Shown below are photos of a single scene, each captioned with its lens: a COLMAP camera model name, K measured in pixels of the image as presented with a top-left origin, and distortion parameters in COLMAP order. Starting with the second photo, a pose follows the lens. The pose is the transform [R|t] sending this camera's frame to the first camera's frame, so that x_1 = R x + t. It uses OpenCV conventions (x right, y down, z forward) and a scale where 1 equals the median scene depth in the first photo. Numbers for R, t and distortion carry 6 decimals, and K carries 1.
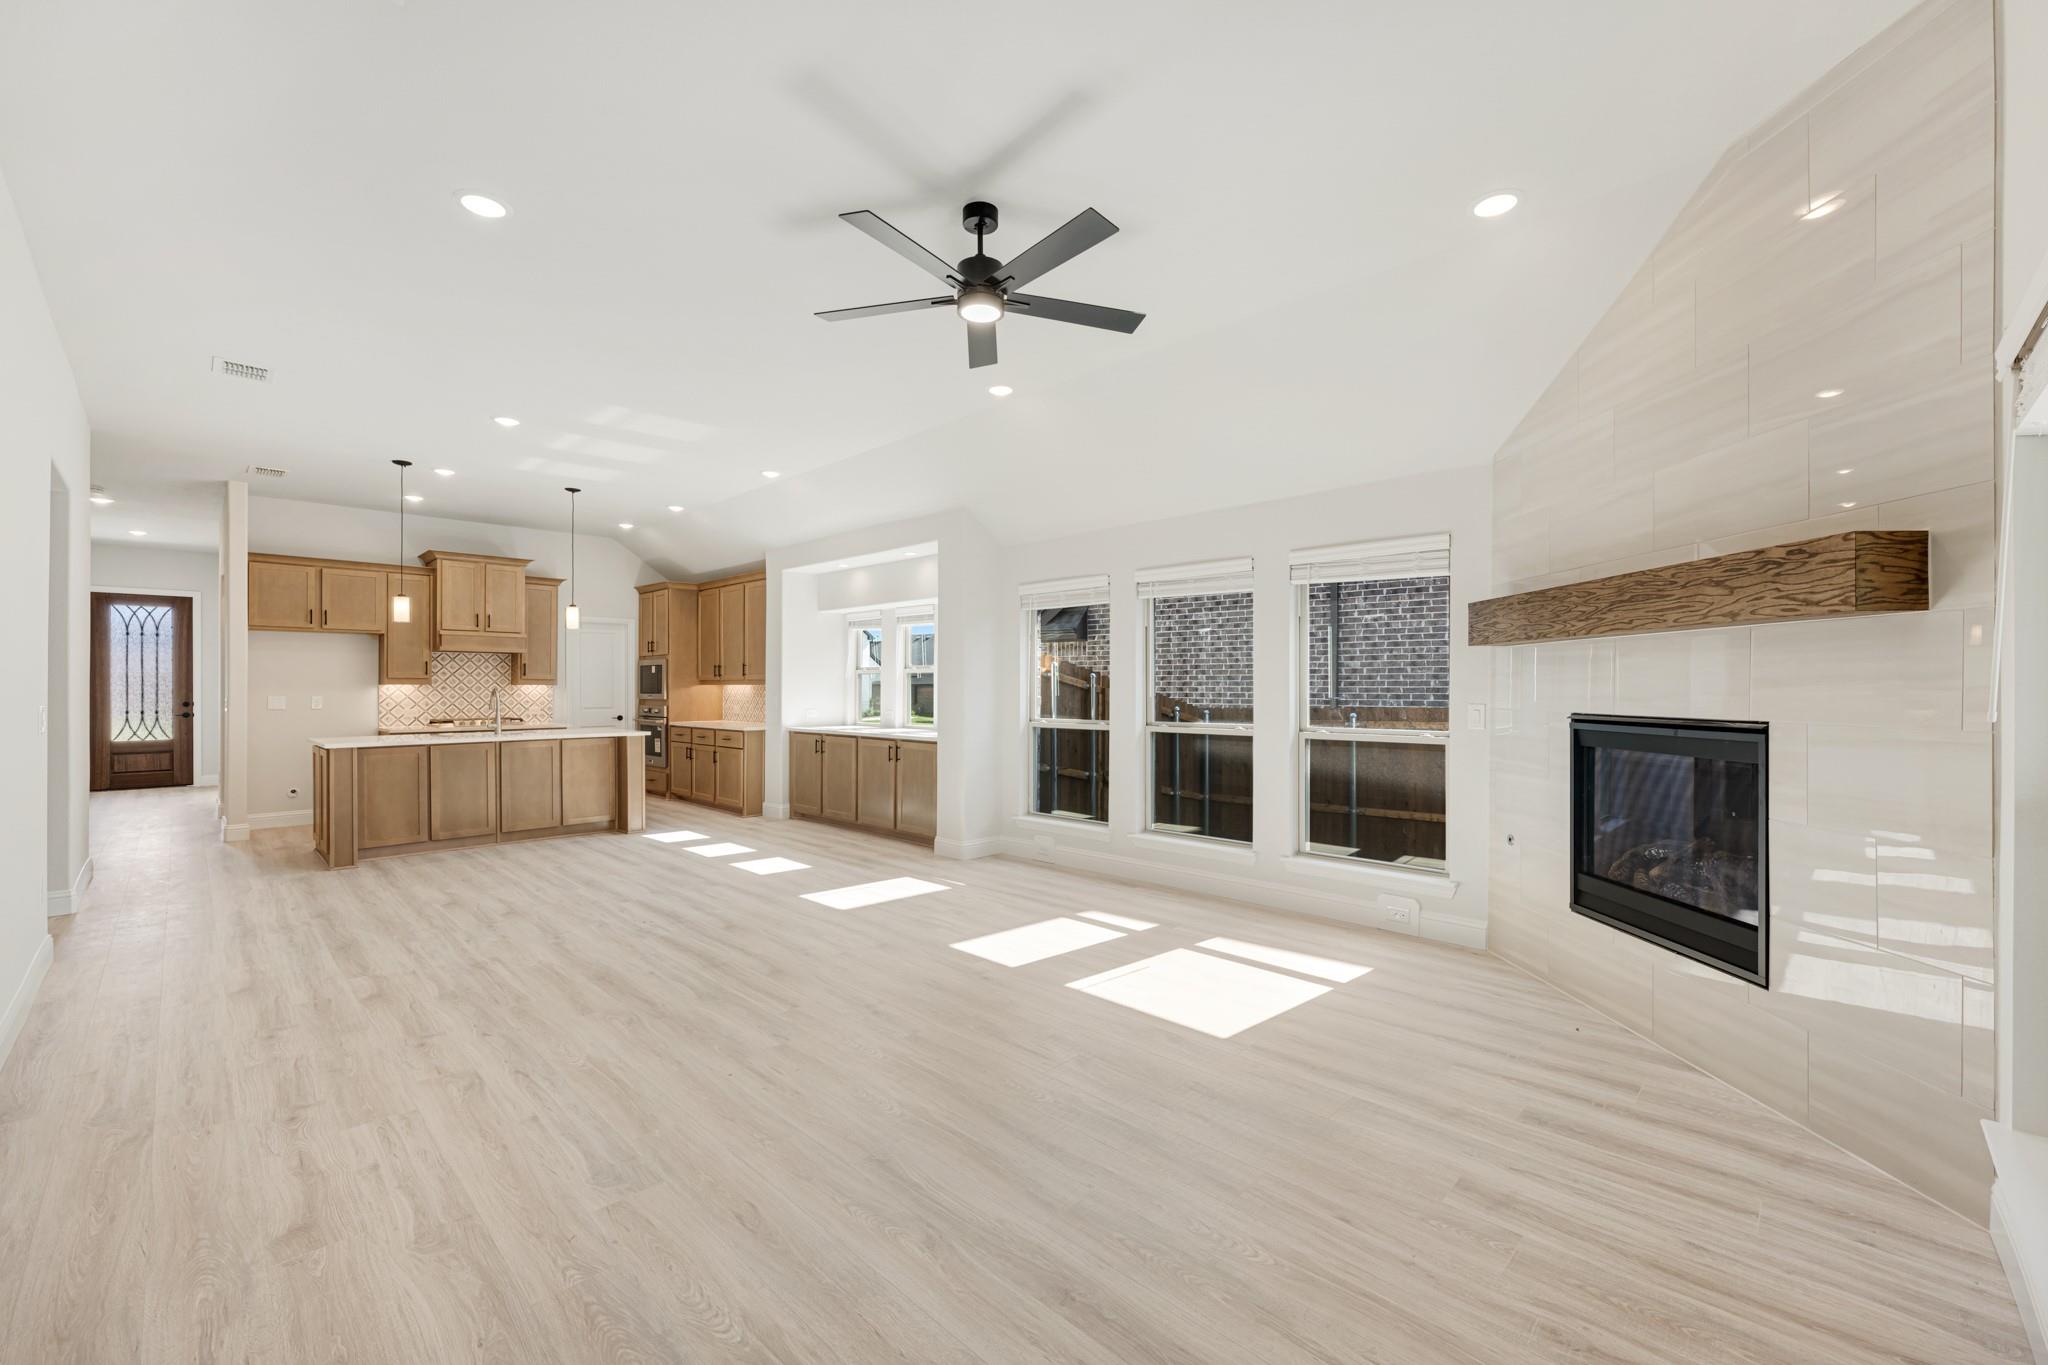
lens RADIAL K [[804.5, 0, 996.5], [0, 804.5, 688.2], [0, 0, 1]] dist [-0.000349, -0.000012]
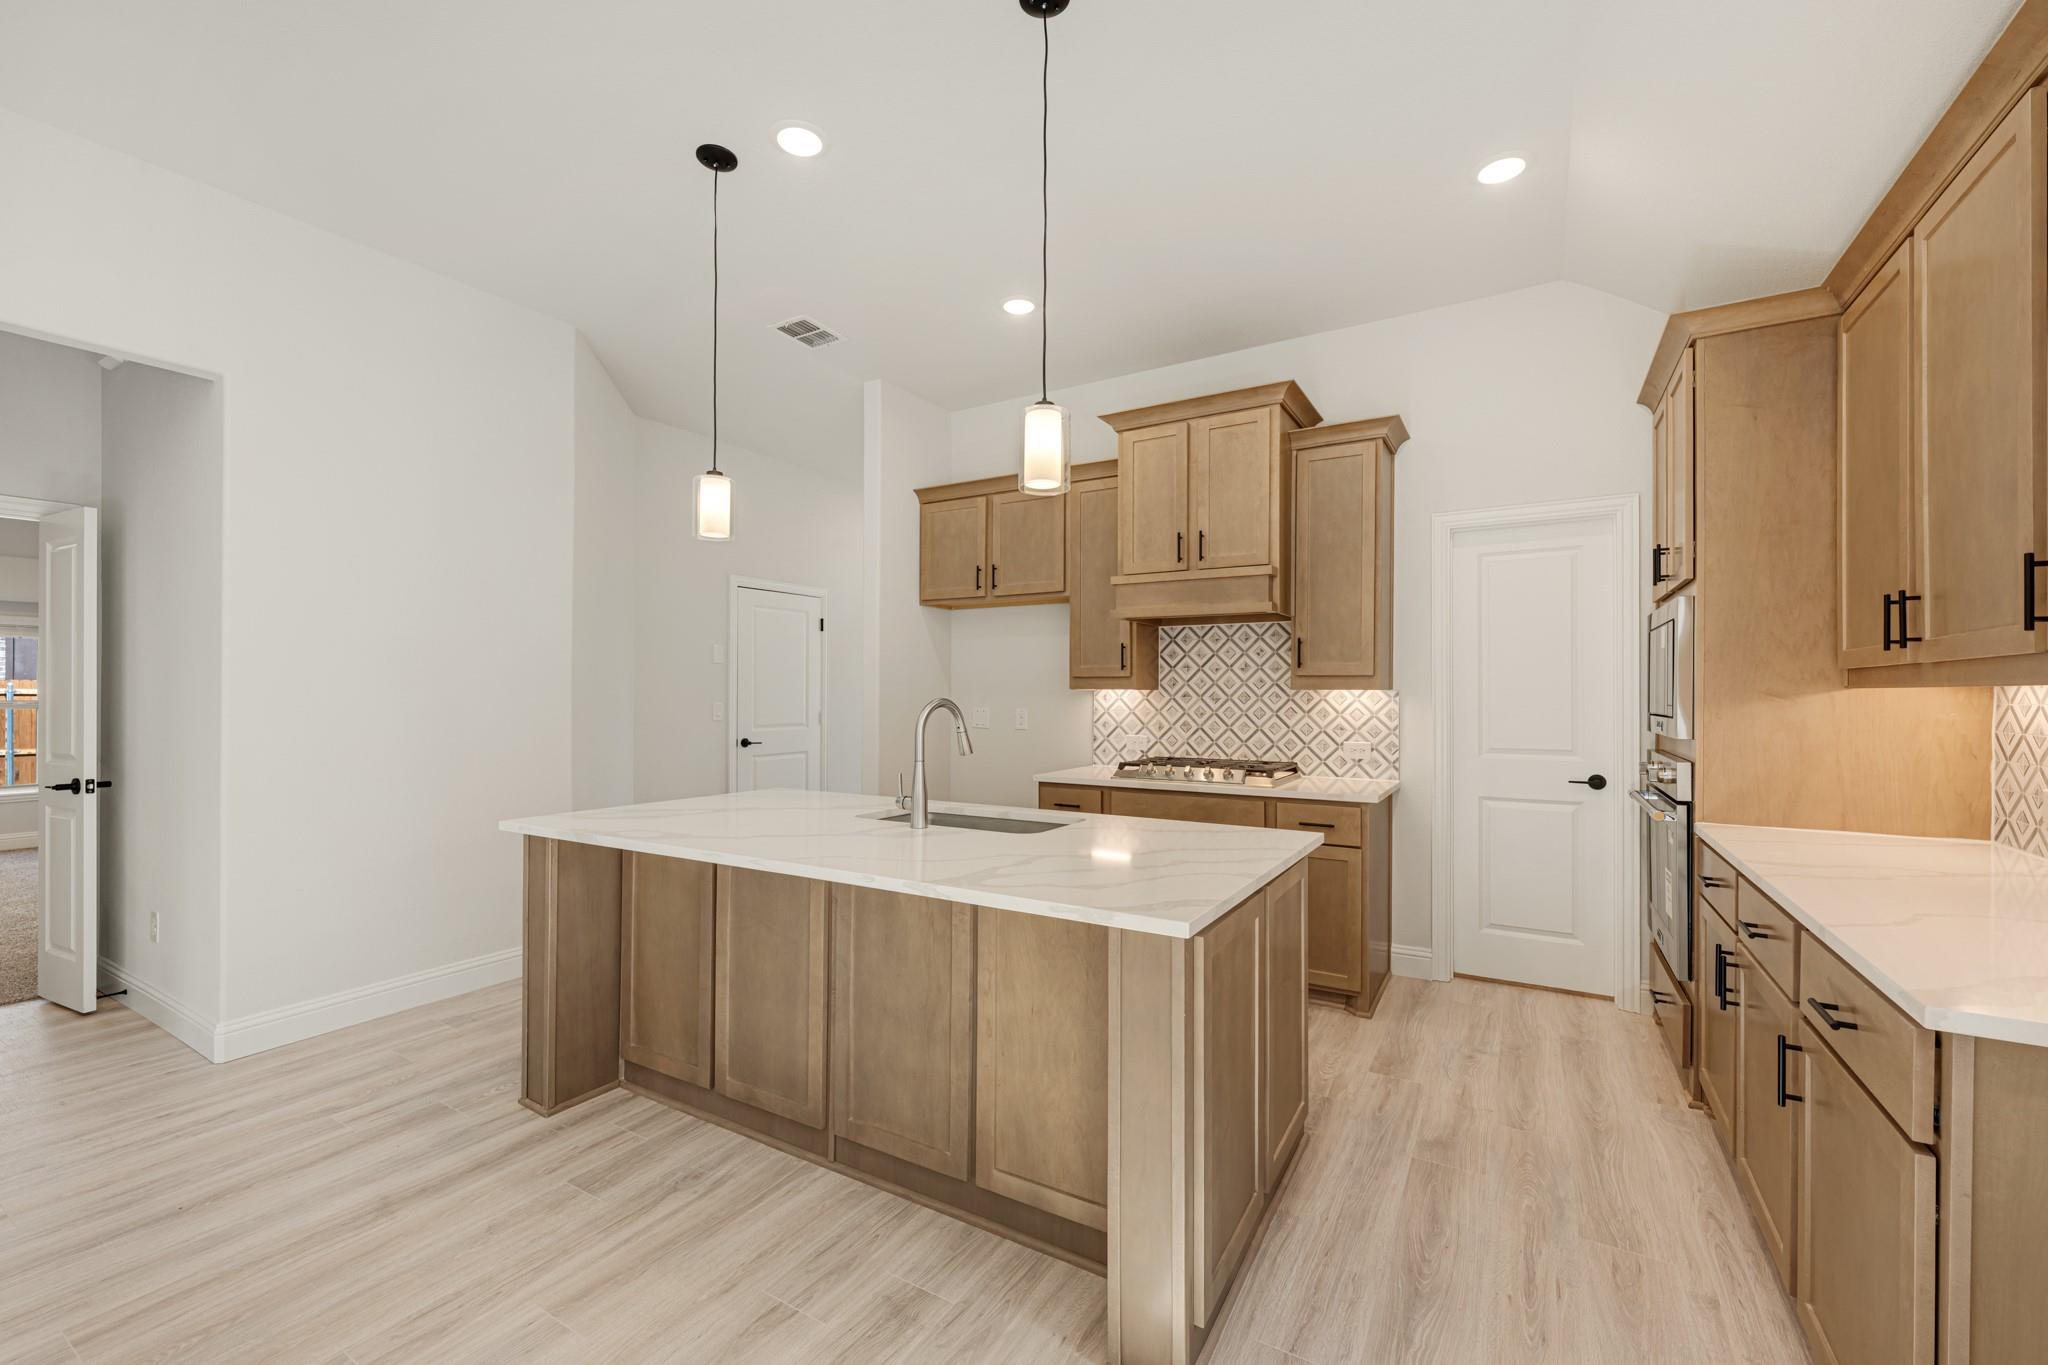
lens RADIAL K [[854.4, 0, 1019.9], [0, 854.4, 687.3], [0, 0, 1]] dist [-0.000395, -0.000029]
pose [[0.260389, -0.006292, -0.965483, -0.447507], [-0.002905, 0.999969, -0.007300, -0.003153], [0.965499, 0.004705, 0.260363, 1.716541]]
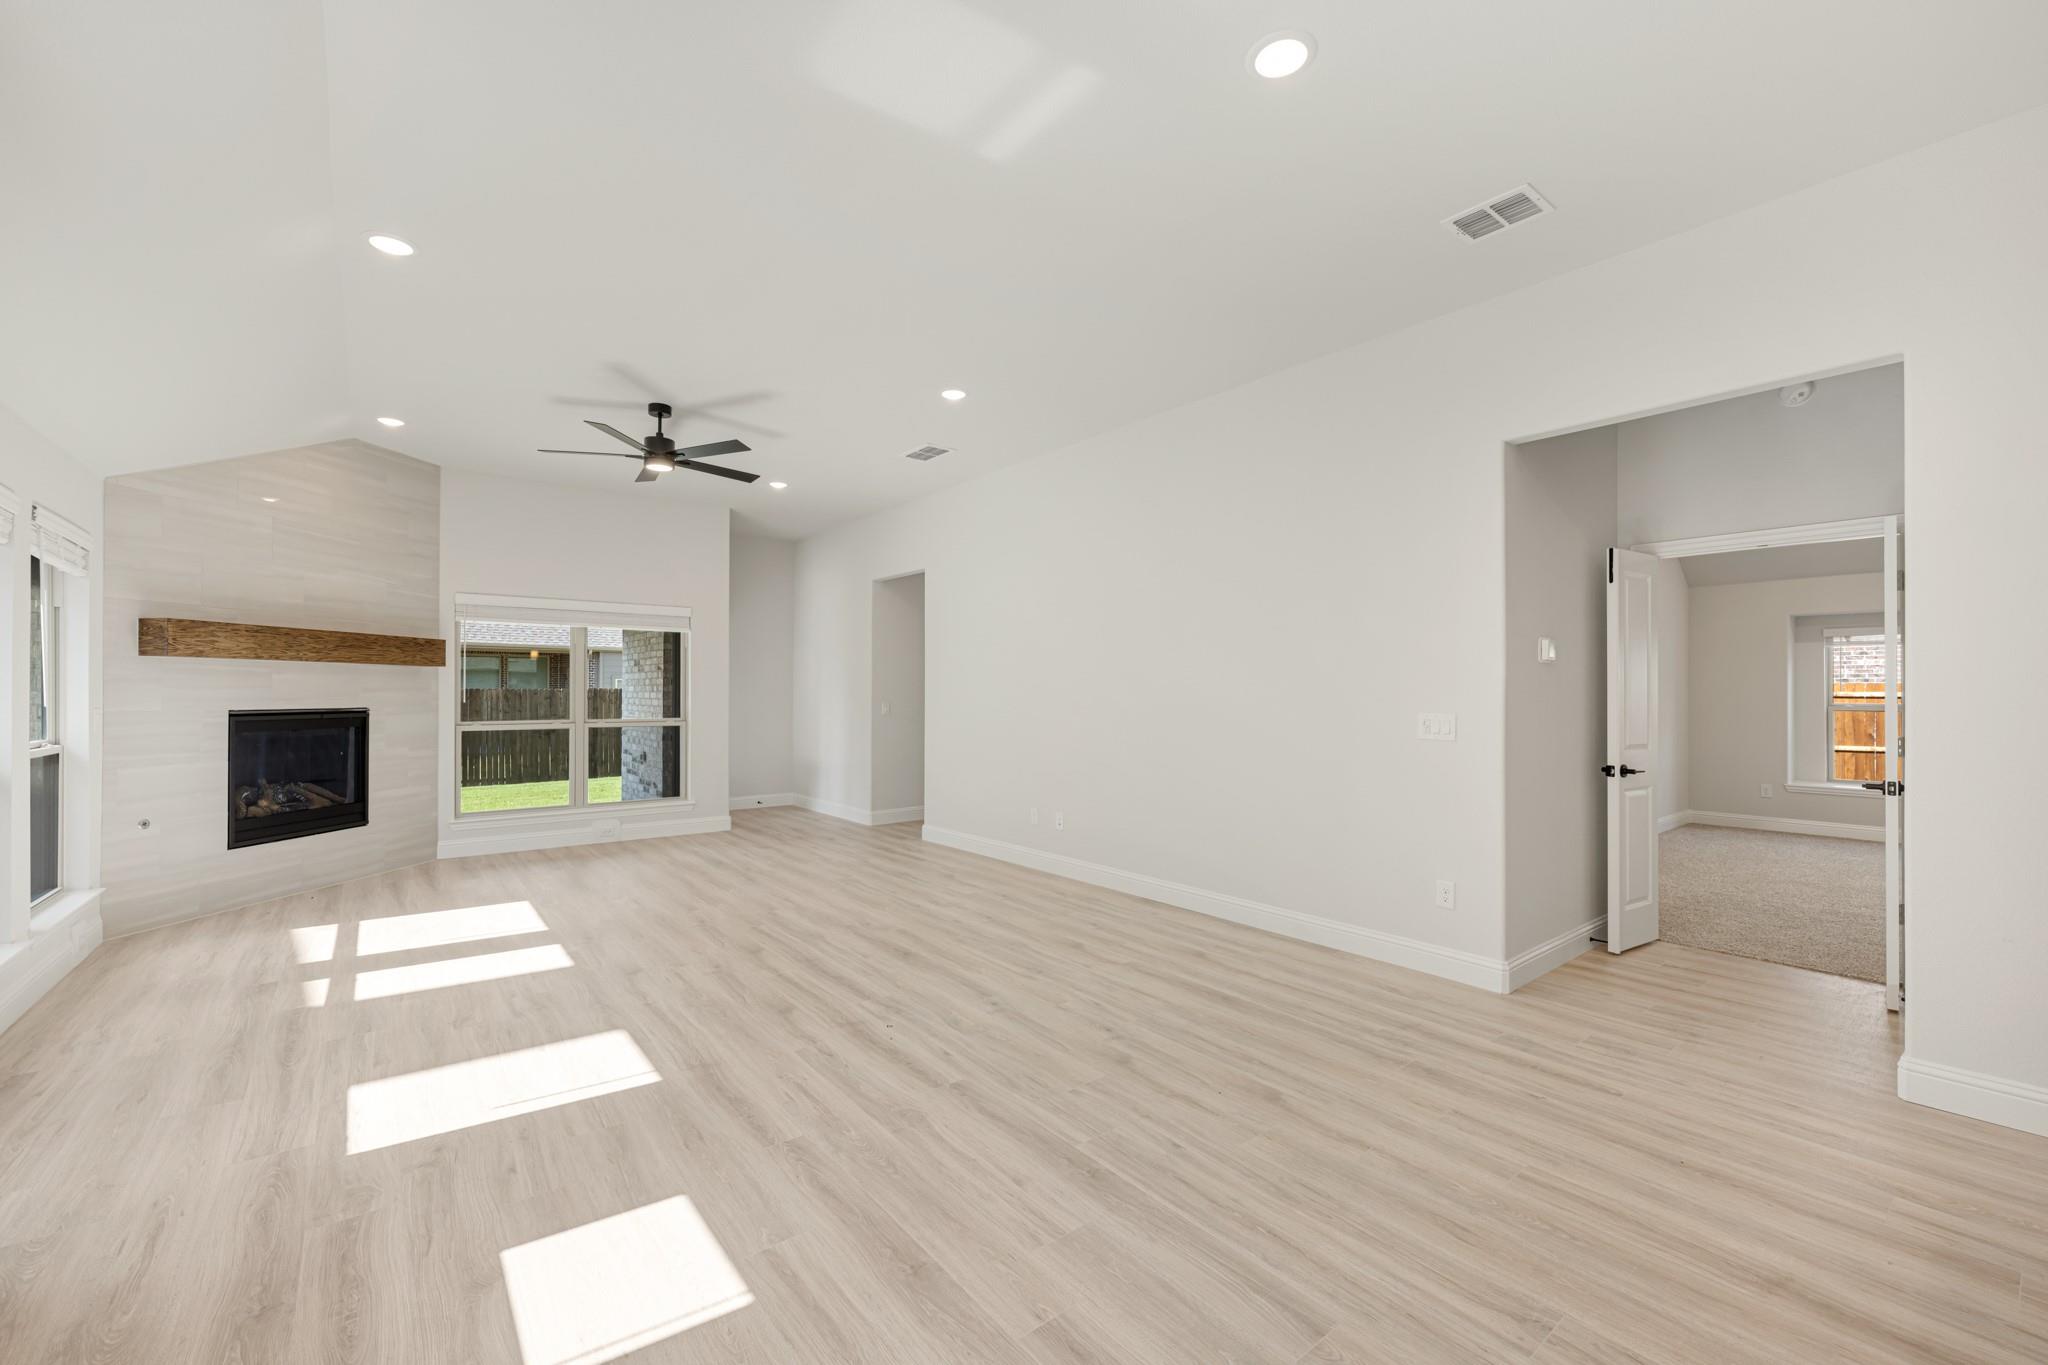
lens RADIAL K [[854.4, 0, 1019.9], [0, 854.4, 687.3], [0, 0, 1]] dist [-0.000395, -0.000029]
pose [[-0.993178, -0.001566, 0.116601, -0.726547], [-0.002145, 0.999986, -0.004844, -0.004493], [-0.116592, -0.005061, -0.993167, 2.002983]]
